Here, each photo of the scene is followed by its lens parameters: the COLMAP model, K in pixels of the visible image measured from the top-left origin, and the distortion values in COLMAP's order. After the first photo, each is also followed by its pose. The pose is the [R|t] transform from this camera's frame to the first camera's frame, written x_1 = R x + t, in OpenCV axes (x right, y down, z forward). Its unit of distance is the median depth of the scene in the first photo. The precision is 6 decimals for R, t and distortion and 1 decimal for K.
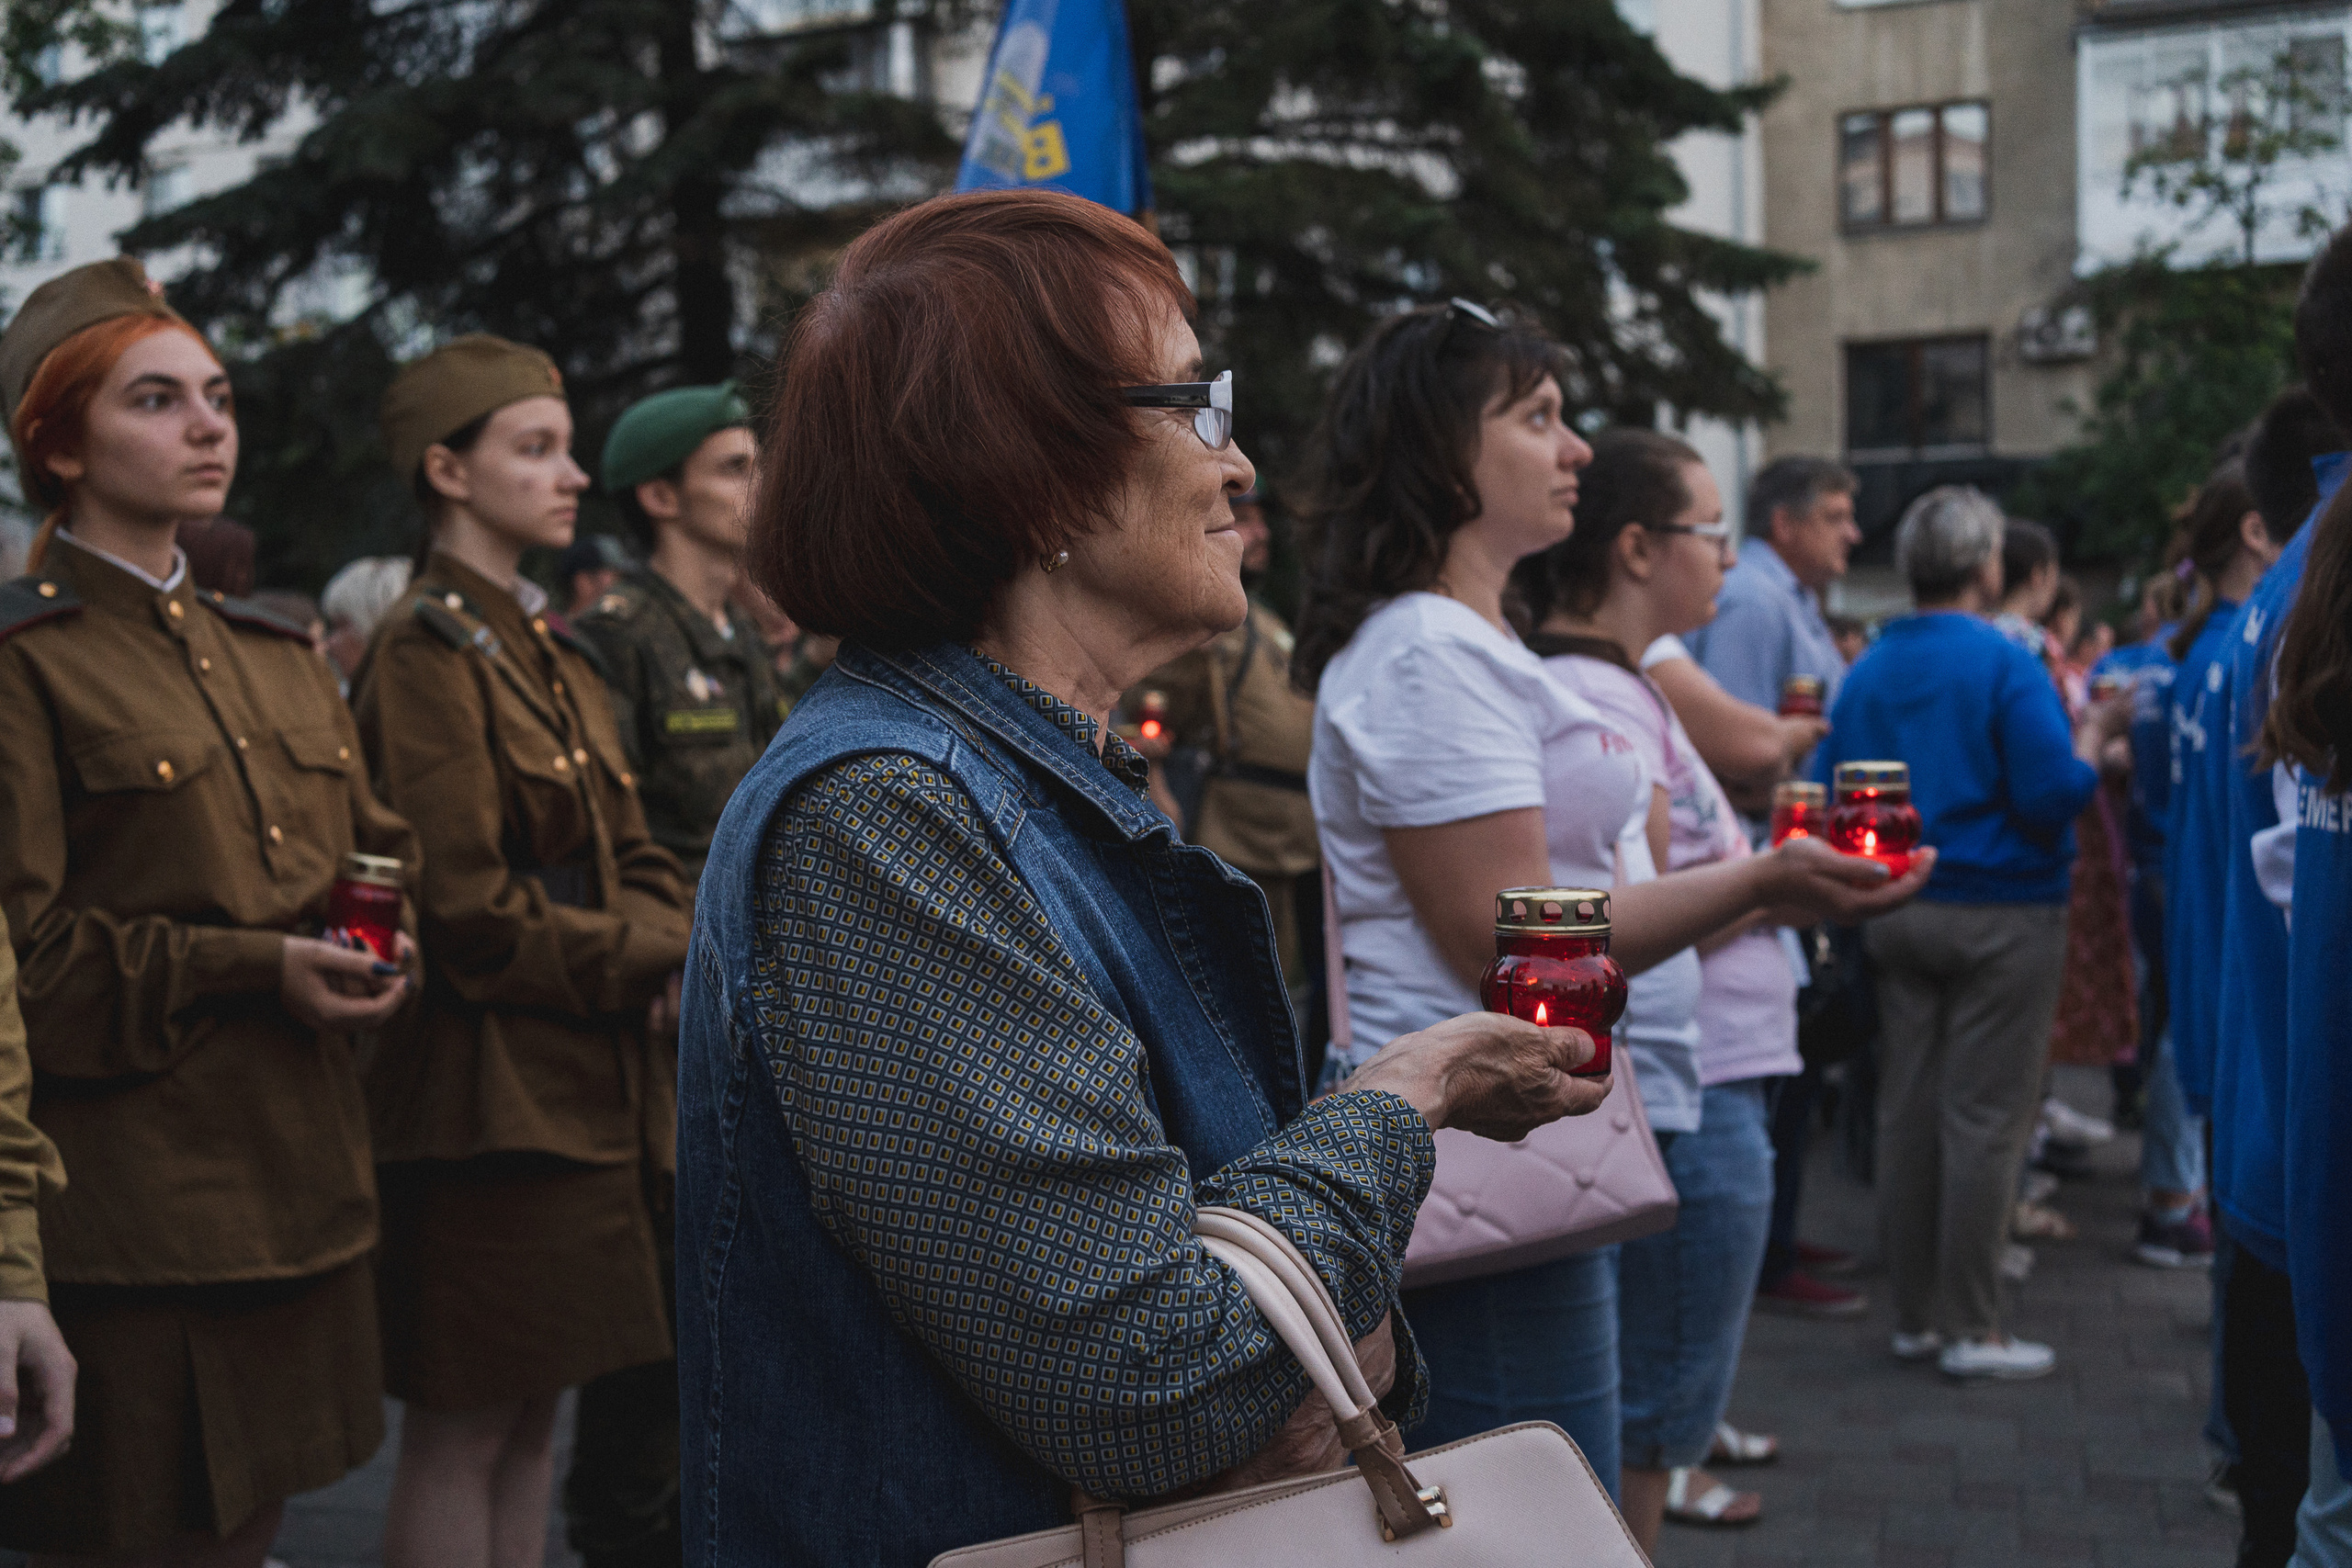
lens RADIAL K [[2230.0, 0, 1180.6], [0, 2230.0, 820.7], [0, 0, 1]] dist [-0.082762, 0.116693]
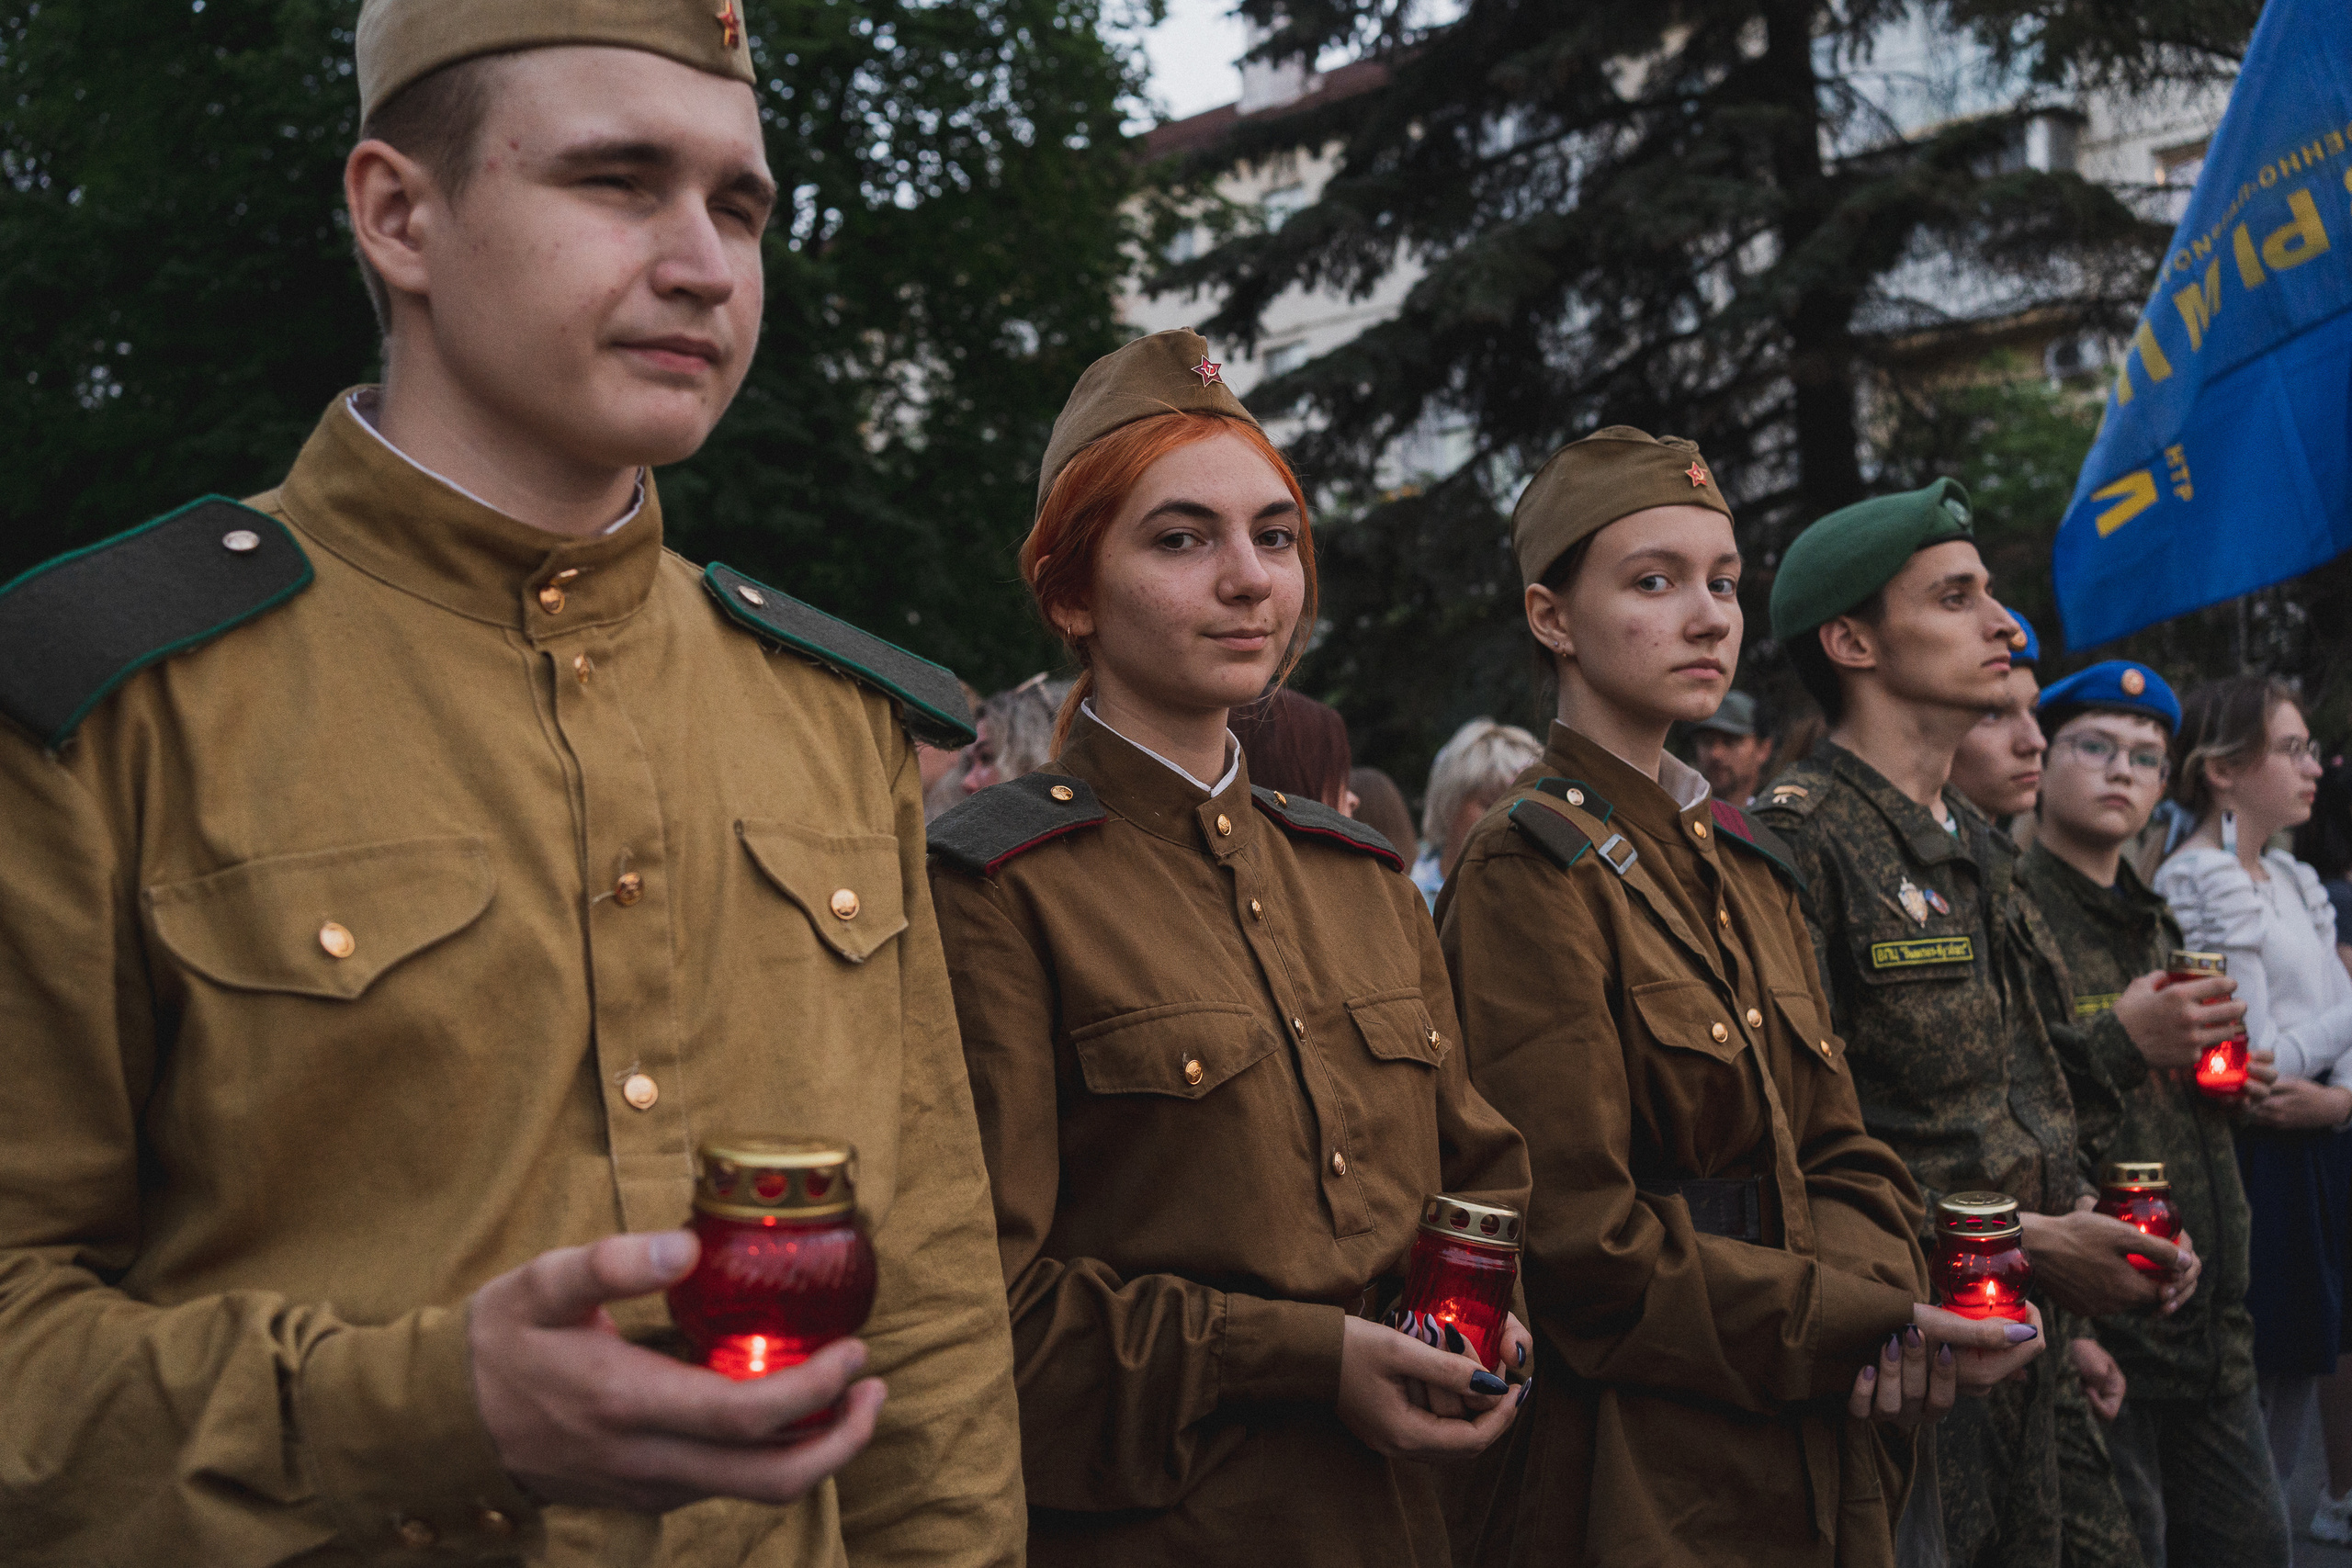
lens RADIAL K [[2315.4, 0, 1176.0], [0, 2315.4, 784.0], [0, 0, 1]] dist [0.020202, 0.006349]
pose [[0.888636, -0.013207, -0.458423, -0.068589], [-0.026249, 0.996482, -0.079590, -0.027612], [0.457861, 0.082760, 0.885163, 0.184161]]
